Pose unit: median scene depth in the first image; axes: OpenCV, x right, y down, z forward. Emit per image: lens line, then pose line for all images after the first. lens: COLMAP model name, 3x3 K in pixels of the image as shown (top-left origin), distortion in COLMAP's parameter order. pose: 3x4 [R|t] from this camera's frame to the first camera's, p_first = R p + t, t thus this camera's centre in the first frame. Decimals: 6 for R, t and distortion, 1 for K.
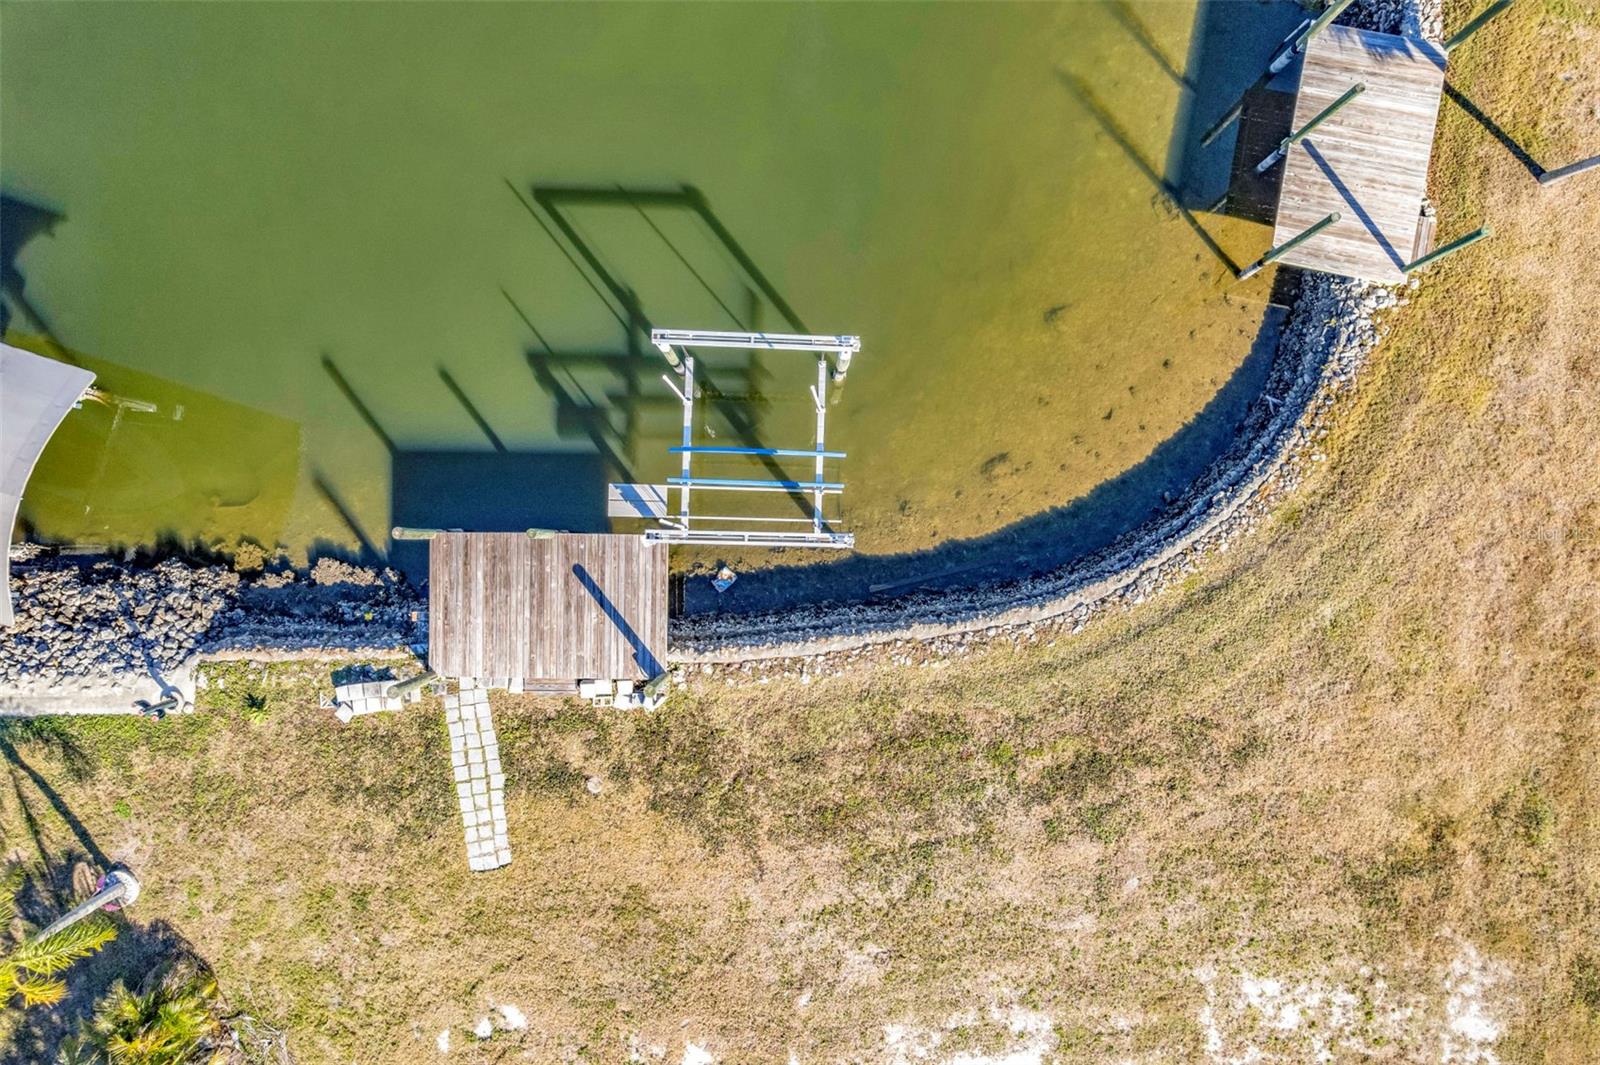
lens RADIAL K [[1027.0, 0, 811.3], [0, 1027.0, 546.6], [0, 0, 1]] dist [-0.074557, 0.064246]
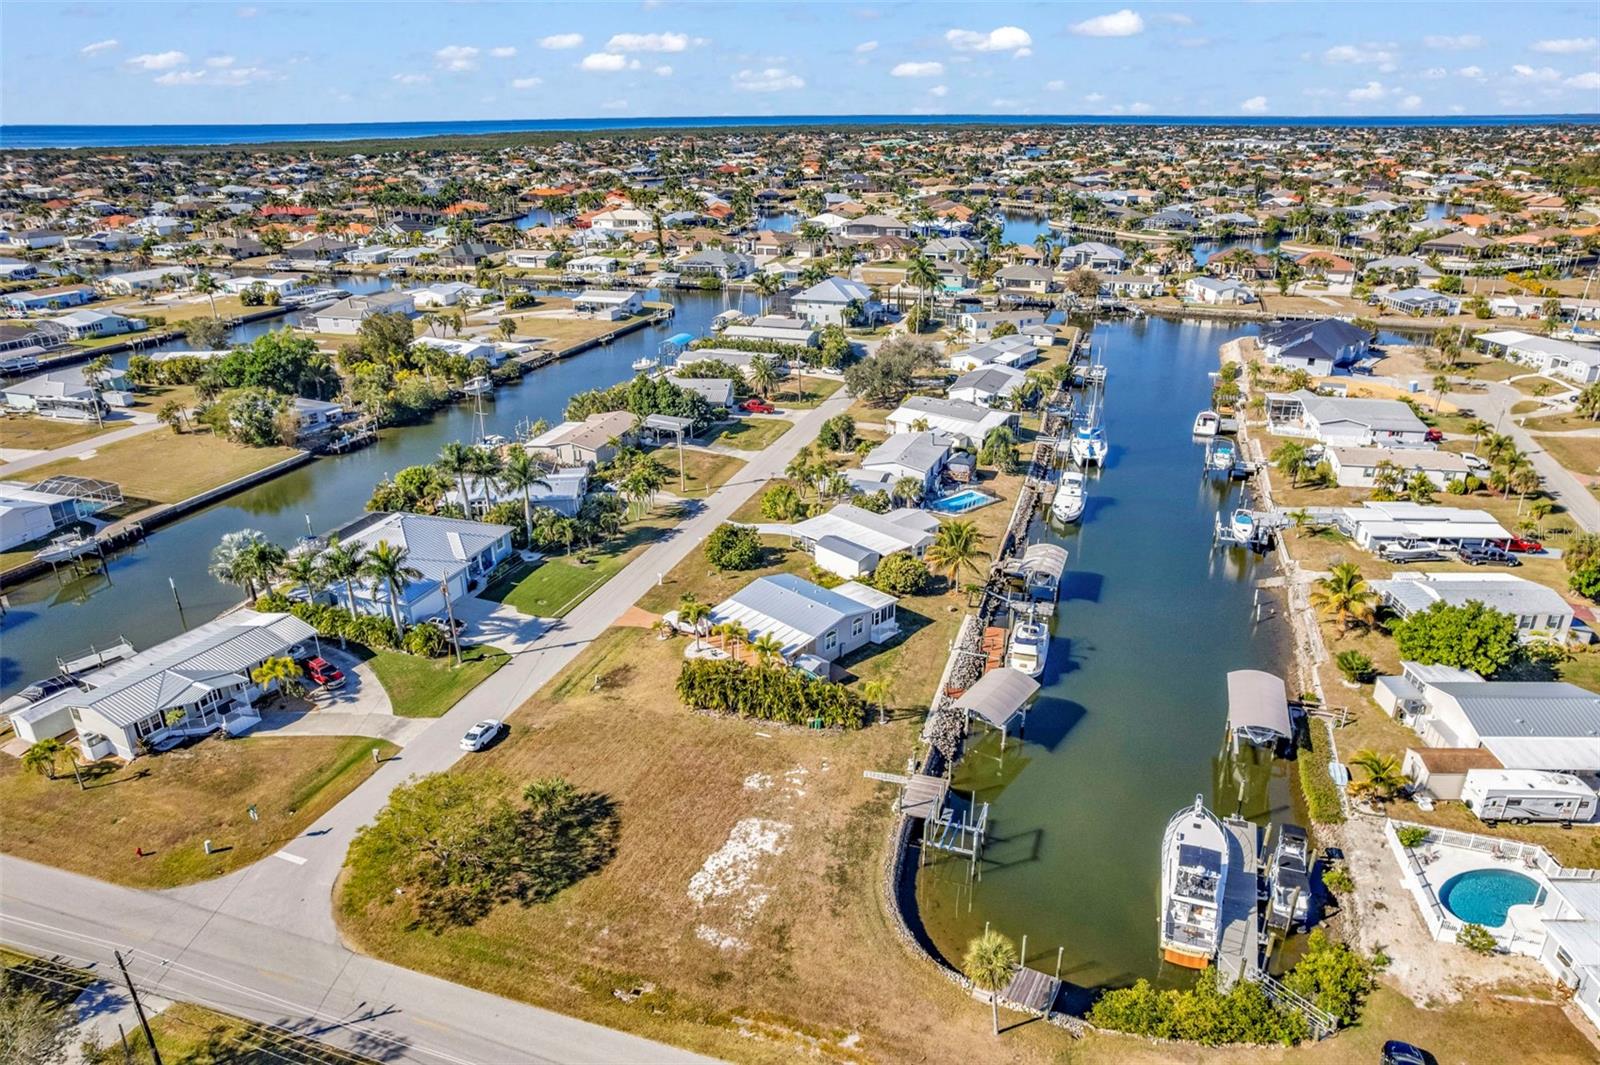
lens RADIAL K [[1013.9, 0, 811.7], [0, 1013.9, 566.6], [0, 0, 1]] dist [-0.066507, 0.046977]
pose [[-0.312307, 0.383356, -0.869196, 2.844631], [-0.949975, -0.122771, 0.287184, -0.522977], [0.003381, 0.915404, 0.402522, -1.315379]]
